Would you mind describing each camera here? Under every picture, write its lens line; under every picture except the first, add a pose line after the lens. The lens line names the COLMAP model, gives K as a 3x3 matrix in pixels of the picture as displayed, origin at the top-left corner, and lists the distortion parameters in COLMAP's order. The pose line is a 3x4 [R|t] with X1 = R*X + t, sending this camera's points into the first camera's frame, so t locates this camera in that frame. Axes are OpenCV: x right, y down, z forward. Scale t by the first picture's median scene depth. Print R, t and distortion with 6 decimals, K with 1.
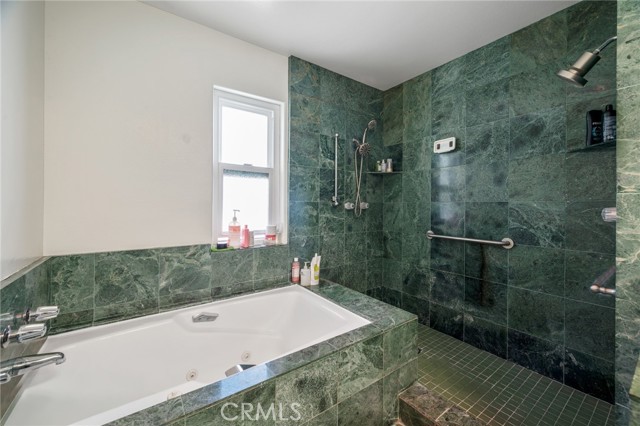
lens RADIAL K [[262.2, 0, 320.0], [0, 262.2, 208.8], [0, 0, 1]] dist [0.001692, 0.000406]
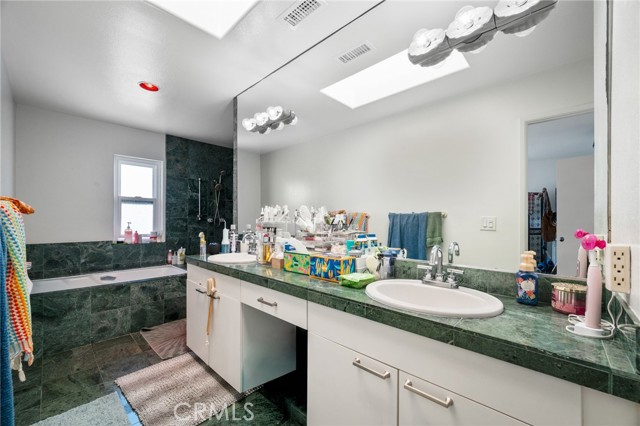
lens RADIAL K [[262.2, 0, 317.6], [0, 262.2, 223.6], [0, 0, 1]] dist [0.001692, 0.000406]
pose [[0.982402, -0.002476, 0.186763, 0.570780], [0.002627, 0.999996, -0.000557, 0.015525], [-0.186761, 0.001037, 0.982405, -0.944189]]
